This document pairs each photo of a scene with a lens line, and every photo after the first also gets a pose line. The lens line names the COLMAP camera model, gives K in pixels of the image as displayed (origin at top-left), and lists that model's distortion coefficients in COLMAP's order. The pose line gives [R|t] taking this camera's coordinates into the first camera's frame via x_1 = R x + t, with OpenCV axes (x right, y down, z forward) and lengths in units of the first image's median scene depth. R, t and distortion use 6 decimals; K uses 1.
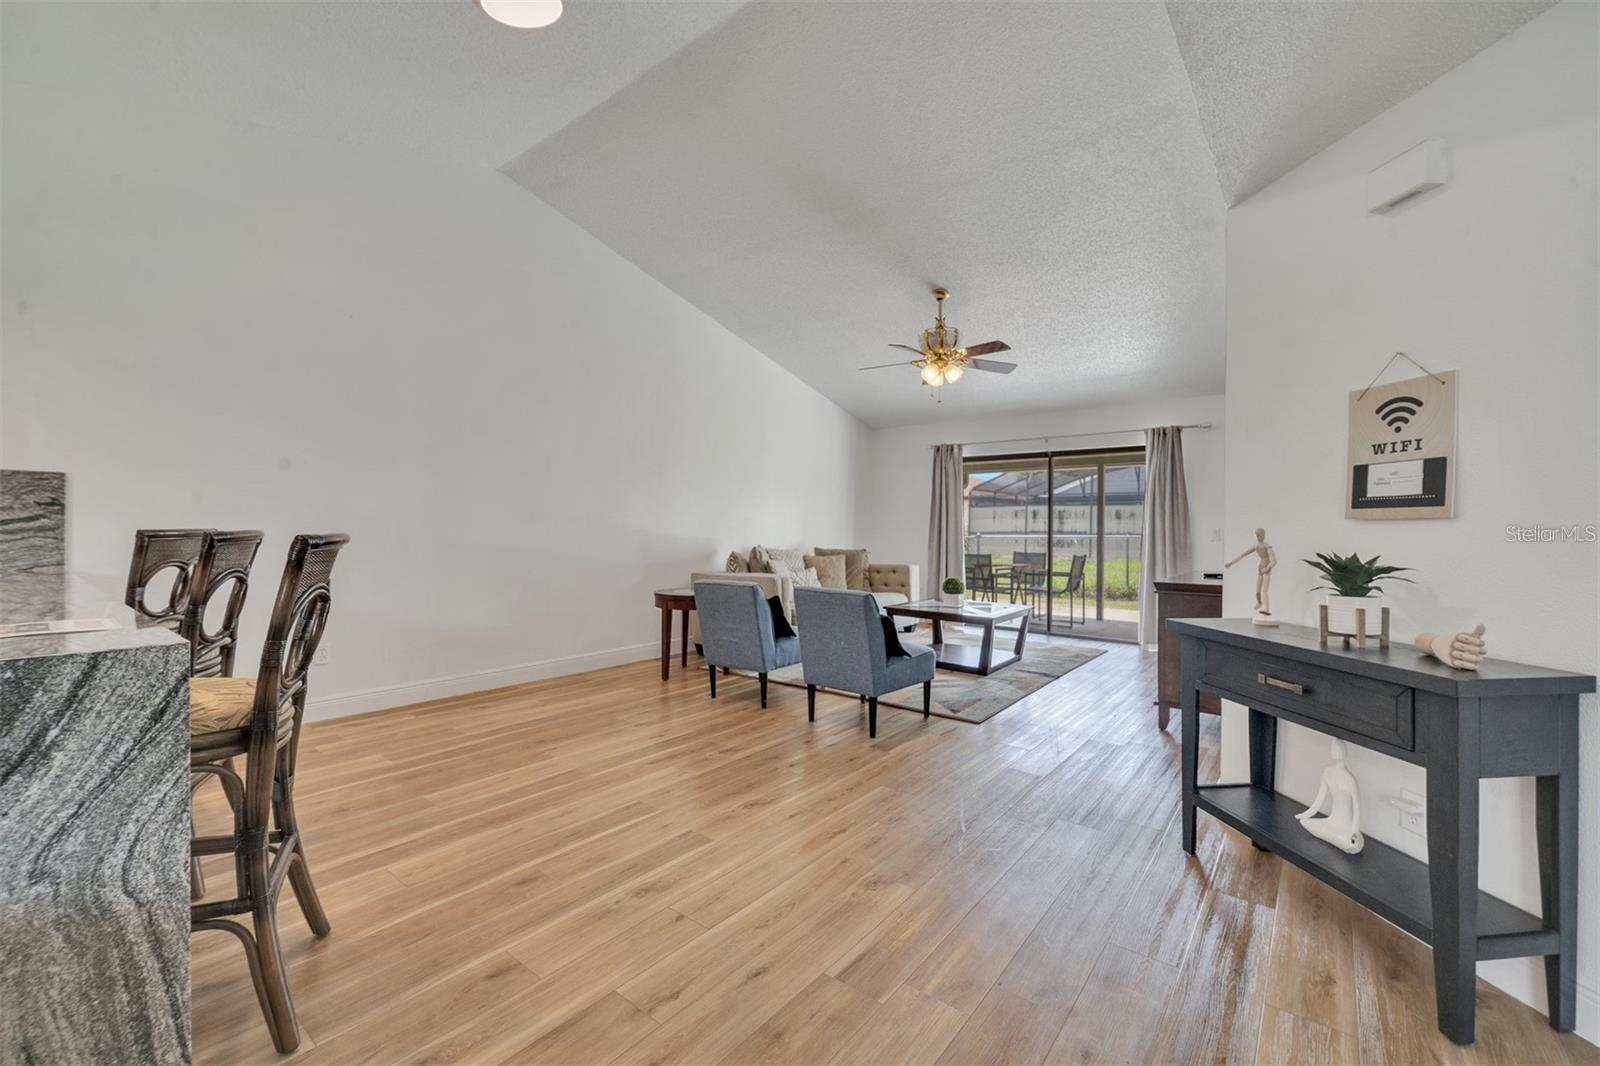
lens RADIAL K [[656.4, 0, 800.0], [0, 656.4, 533.0], [0, 0, 1]] dist [-0.001625, -0.000671]
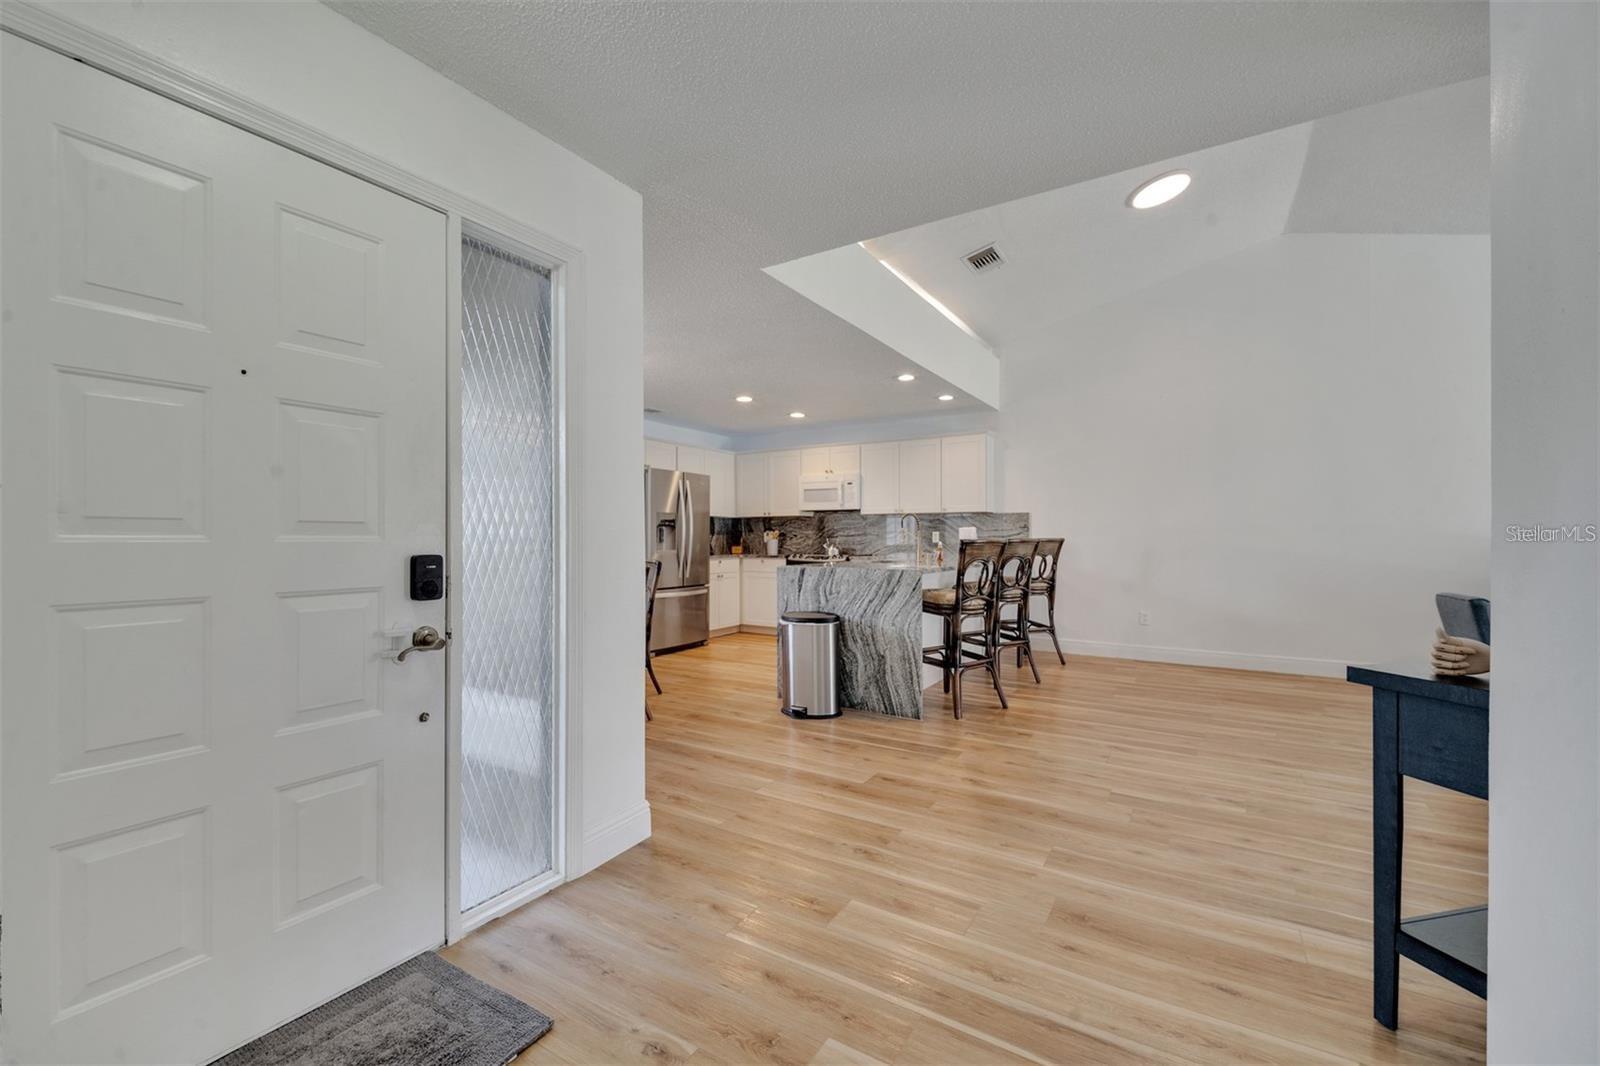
lens RADIAL K [[656.4, 0, 800.0], [0, 656.4, 533.0], [0, 0, 1]] dist [-0.001625, -0.000671]
pose [[0.129821, -0.013140, -0.991450, 1.829780], [-0.003657, 0.999899, -0.013731, 0.016876], [0.991531, 0.005408, 0.129760, -0.056075]]
